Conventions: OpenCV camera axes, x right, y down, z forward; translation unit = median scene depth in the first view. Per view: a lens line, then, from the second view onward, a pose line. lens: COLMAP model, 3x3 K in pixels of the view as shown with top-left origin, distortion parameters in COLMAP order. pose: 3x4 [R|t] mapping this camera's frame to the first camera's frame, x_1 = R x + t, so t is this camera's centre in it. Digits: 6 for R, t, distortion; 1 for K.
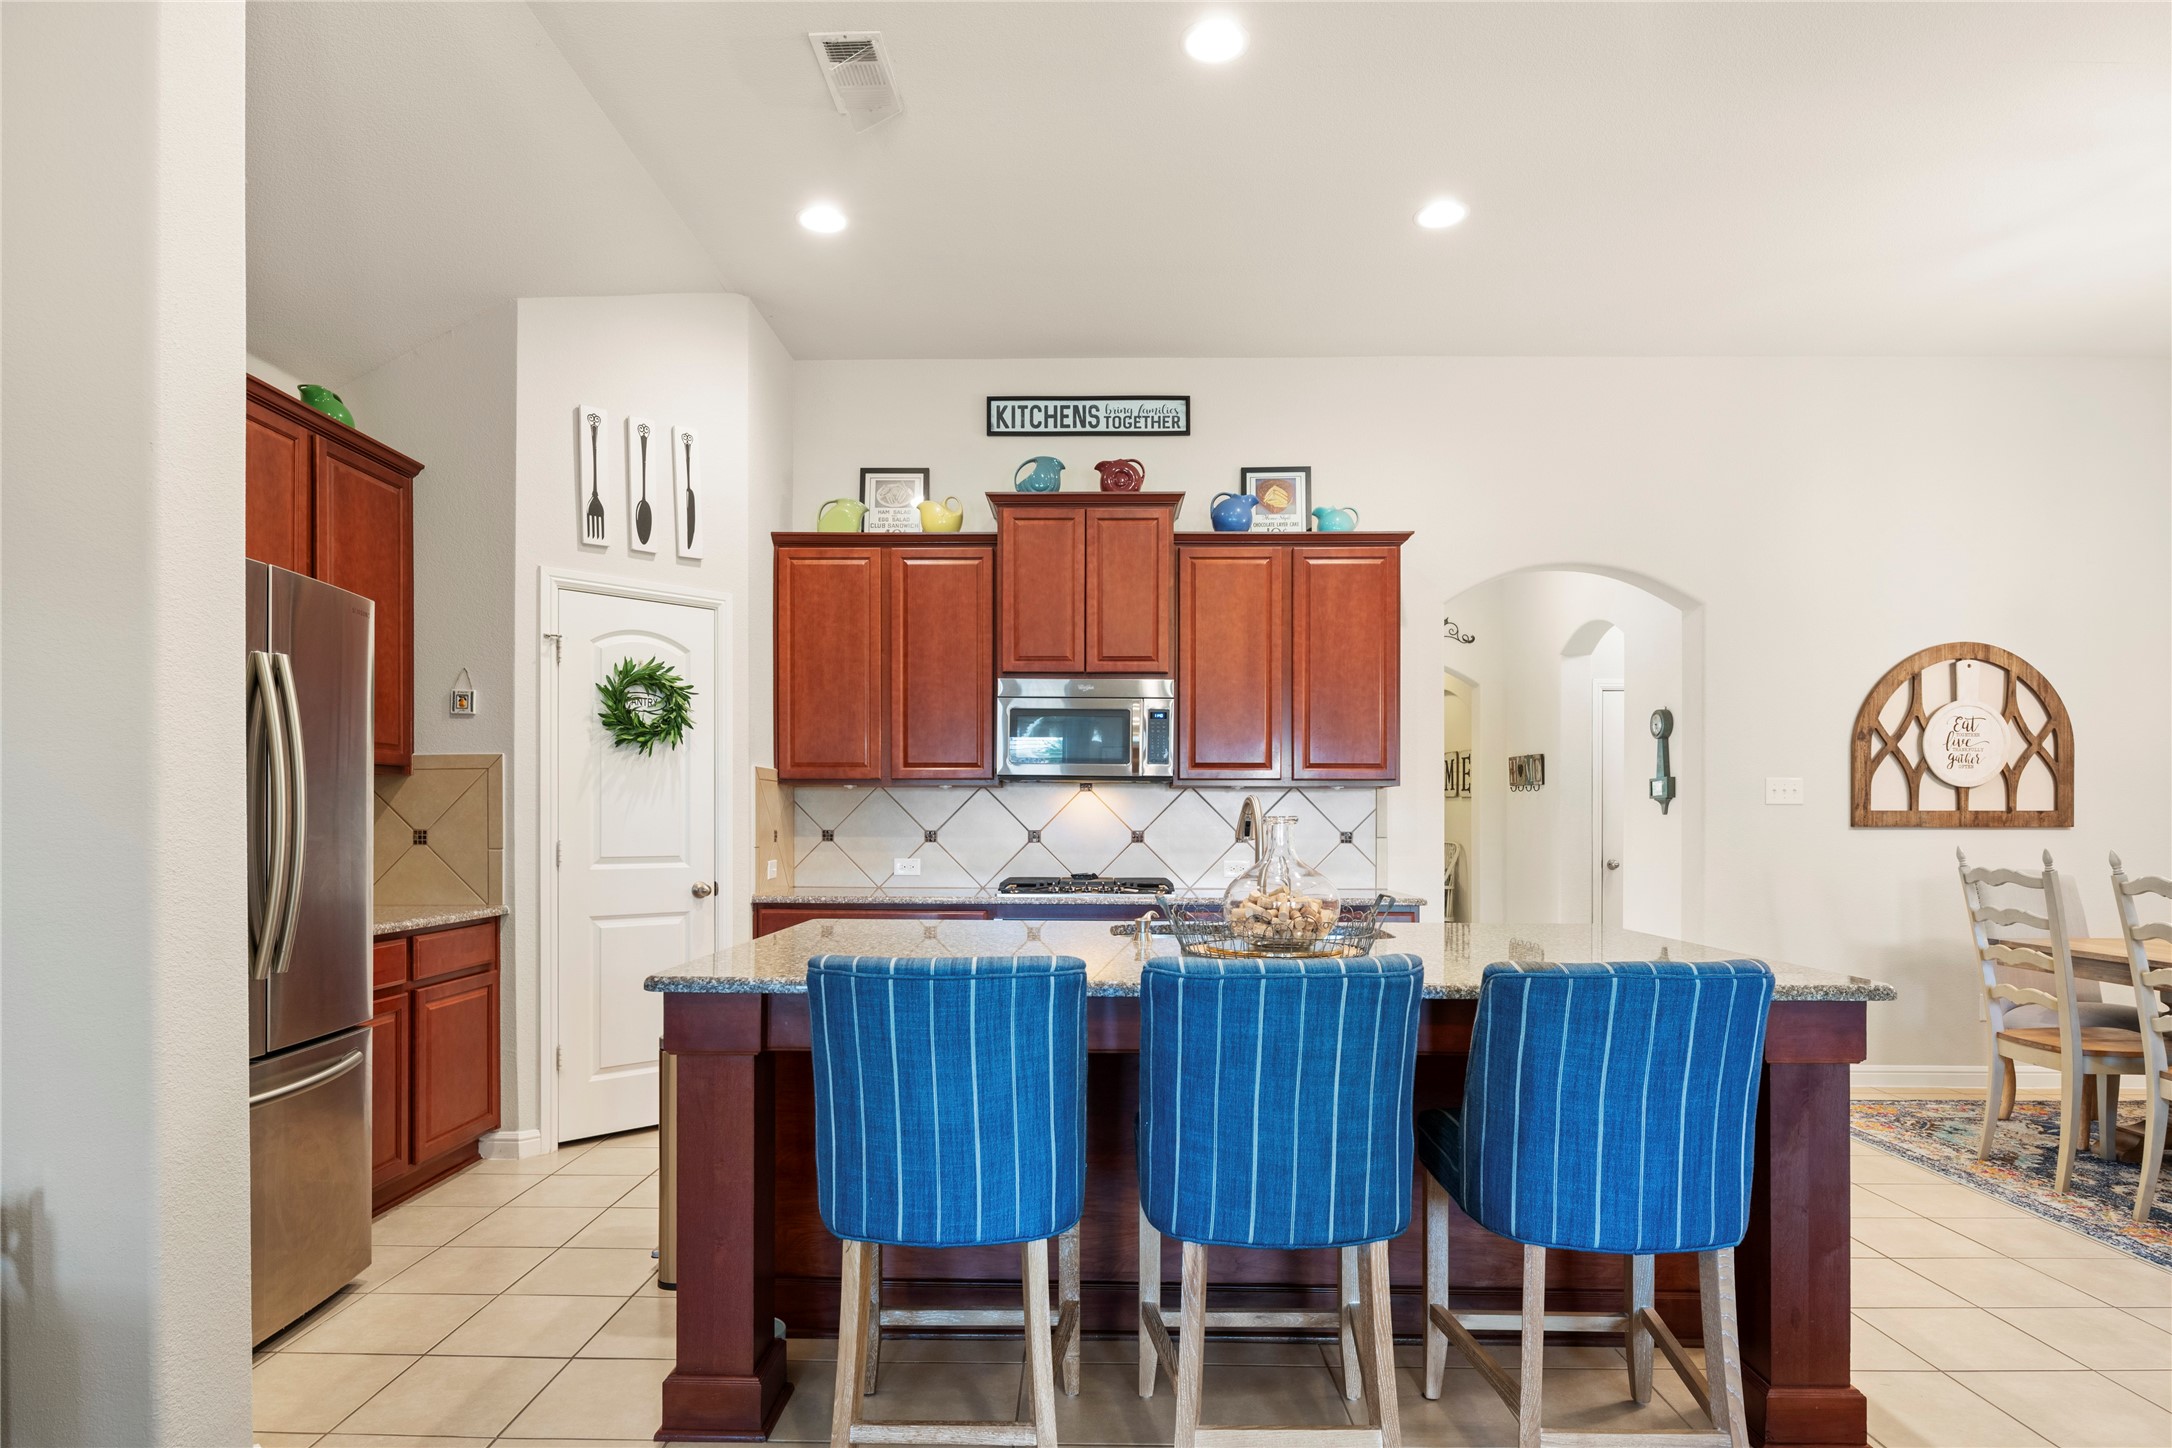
lens RADIAL K [[1178.0, 0, 1076.1], [0, 1178.0, 817.7], [0, 0, 1]] dist [-0.000468, -0.007655]
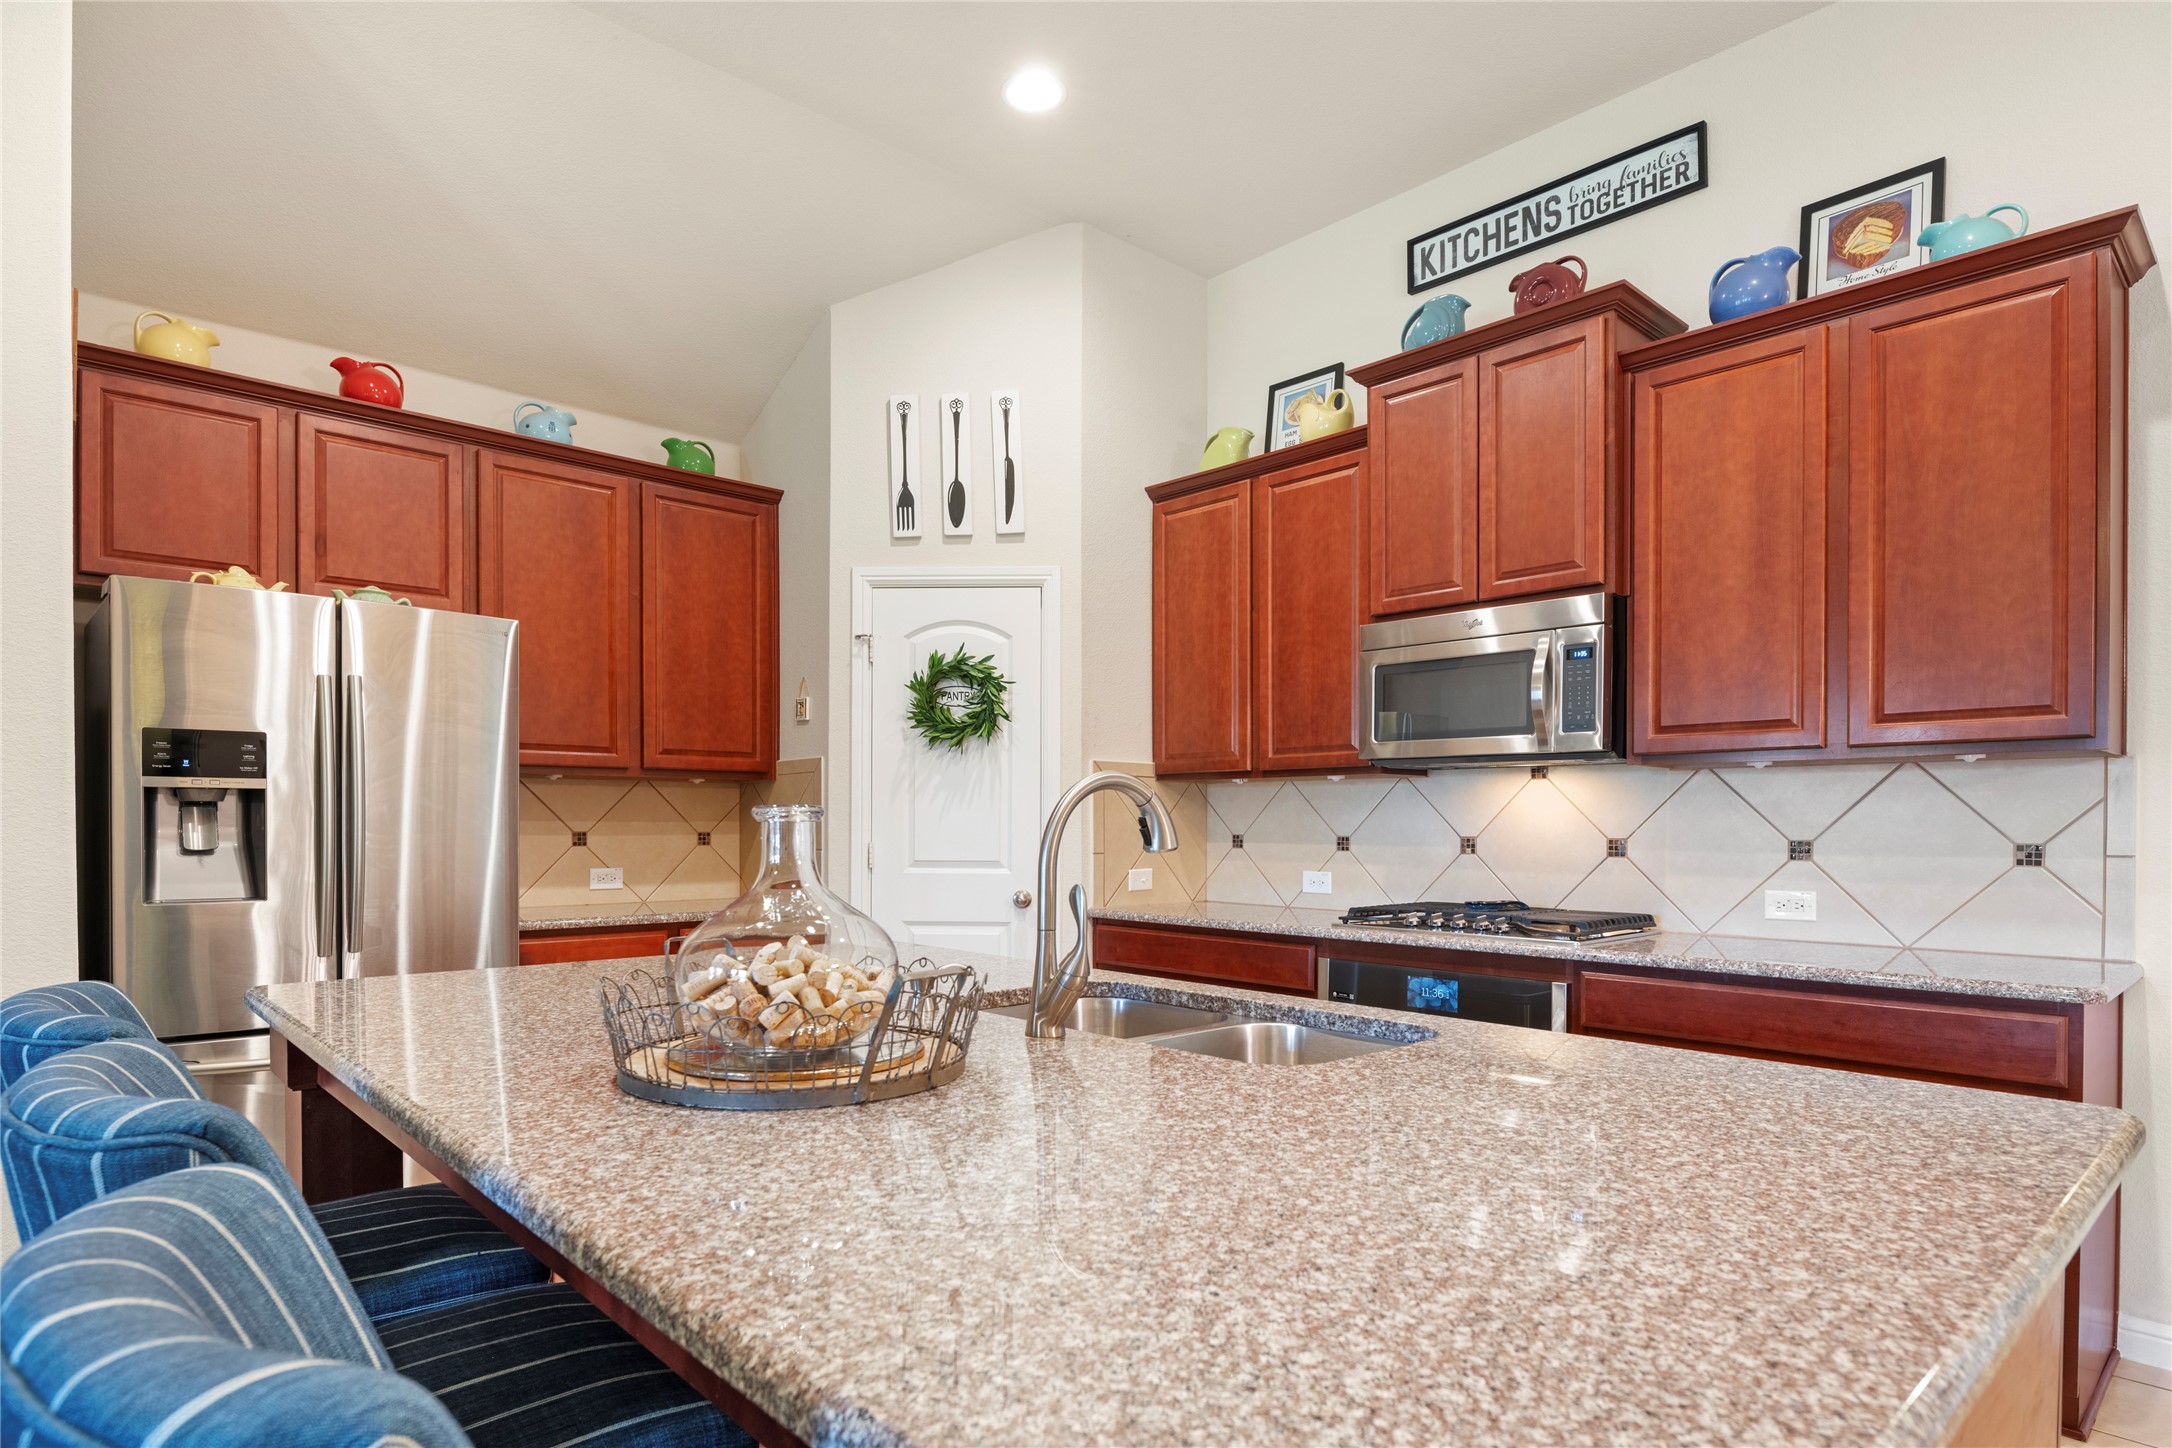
lens RADIAL K [[1178.0, 0, 1075.8], [0, 1178.0, 836.4], [0, 0, 1]] dist [-0.000468, -0.007655]
pose [[0.691384, 0.006106, -0.722462, 0.327711], [0.000661, 0.999959, 0.009084, 0.004196], [0.722487, -0.006758, 0.691351, 0.365110]]
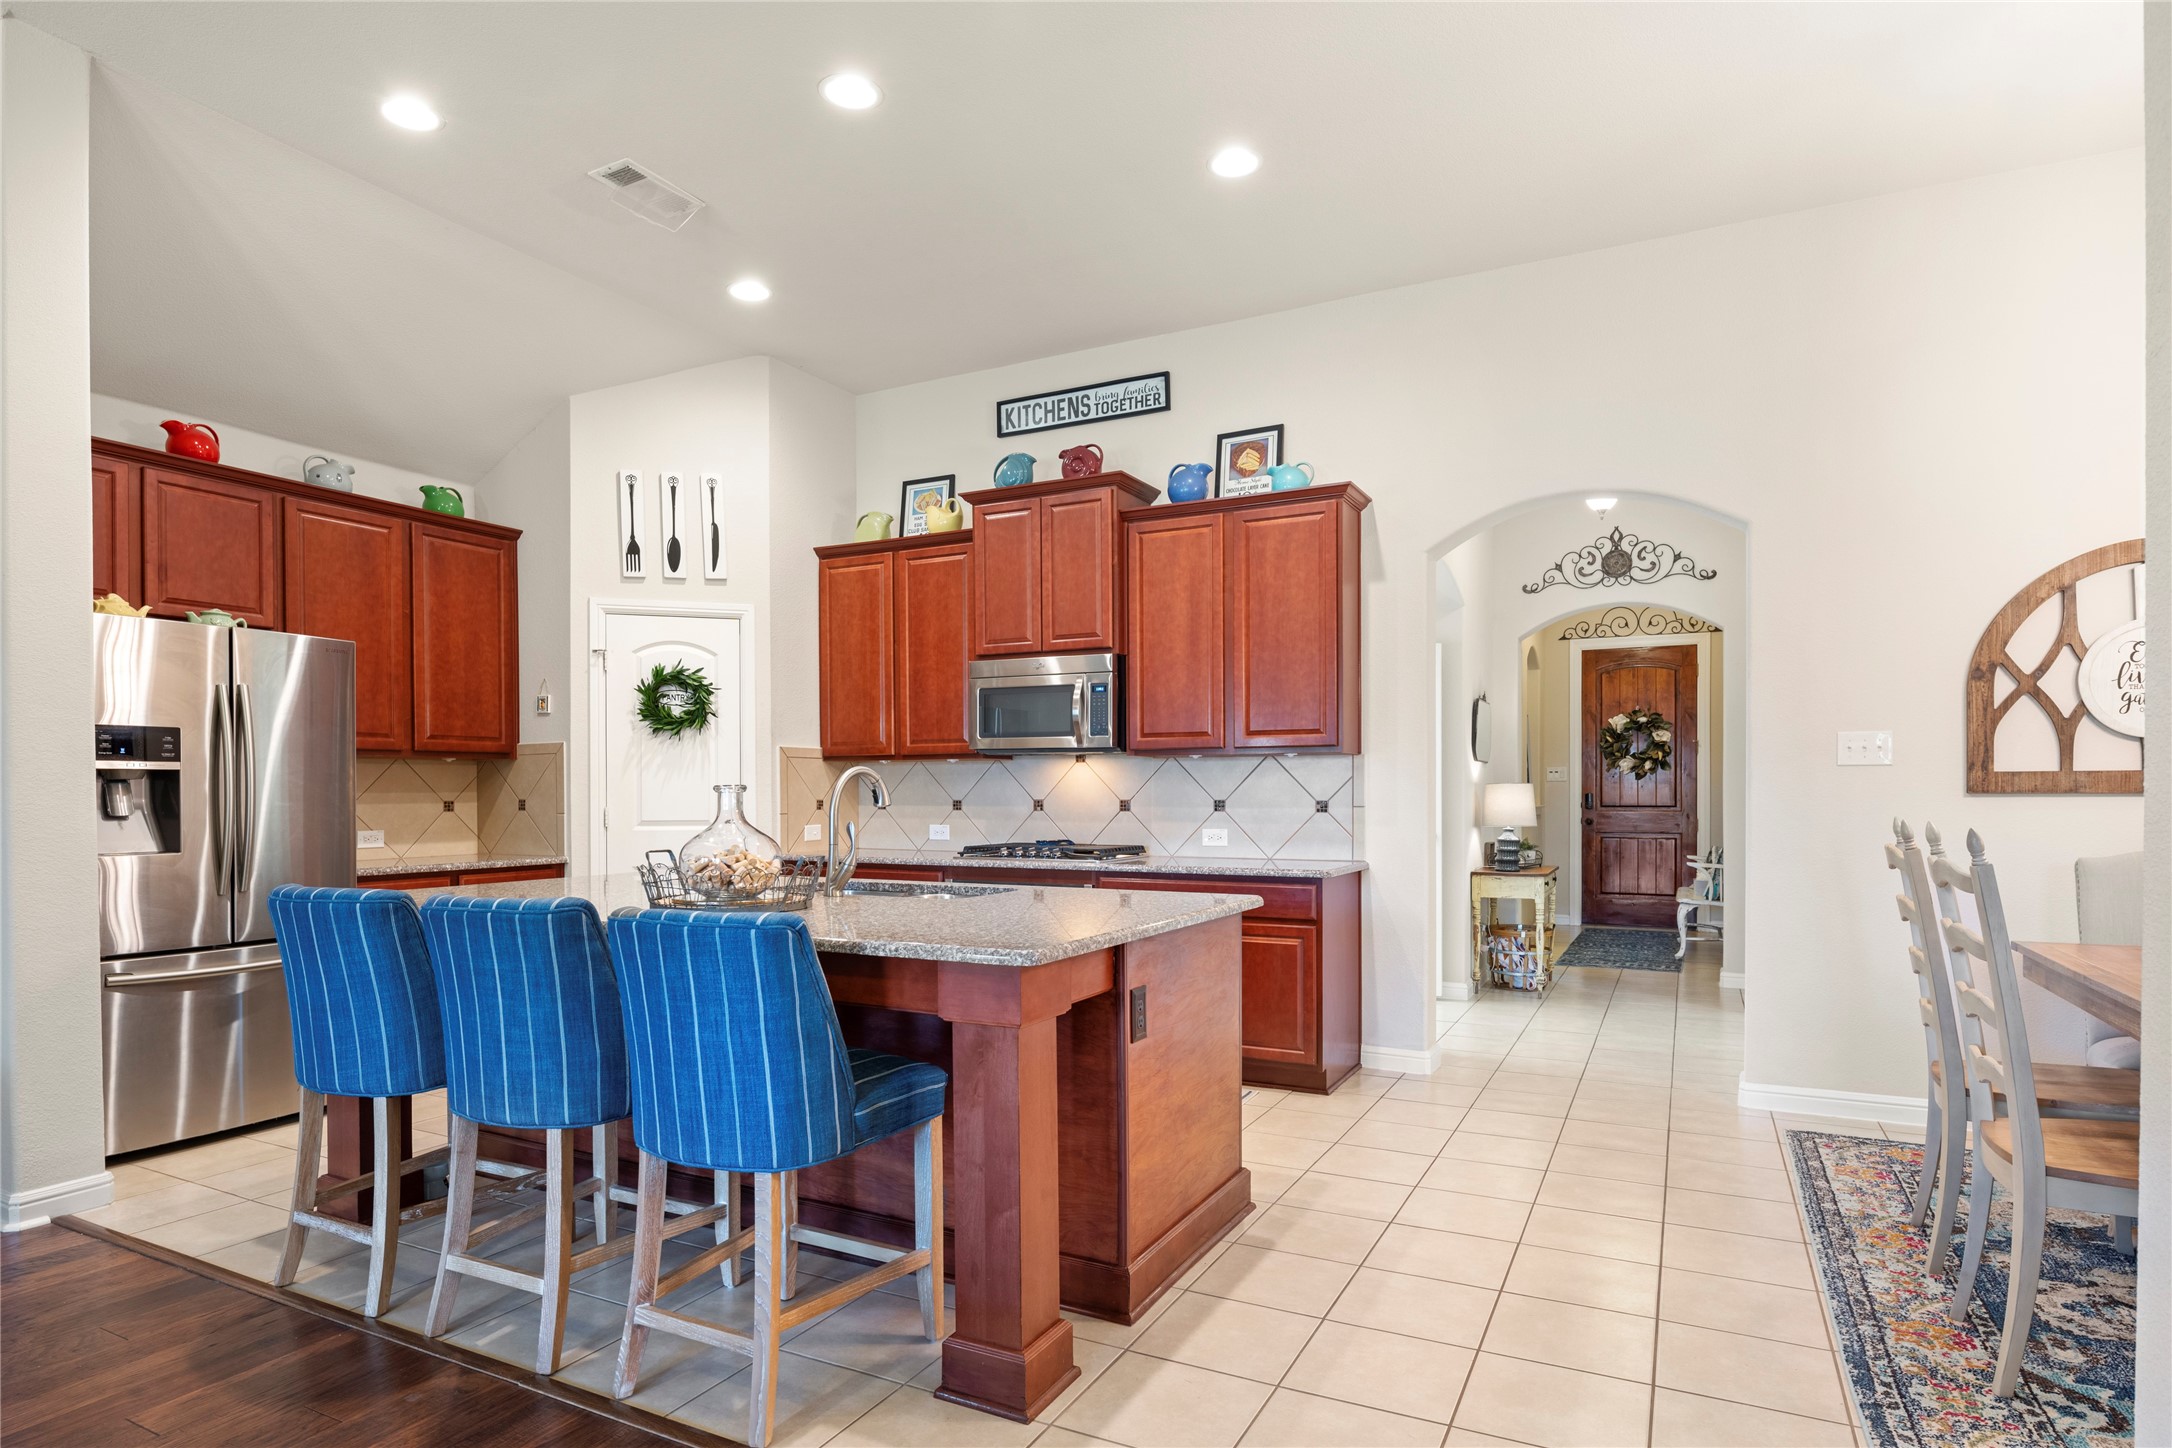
lens RADIAL K [[1178.0, 0, 1078.7], [0, 1178.0, 801.8], [0, 0, 1]] dist [-0.000468, -0.007655]
pose [[0.894654, -0.001360, -0.446757, 0.505239], [0.005852, 0.999945, 0.008675, 0.003759], [0.446721, -0.010376, 0.894613, 0.057448]]
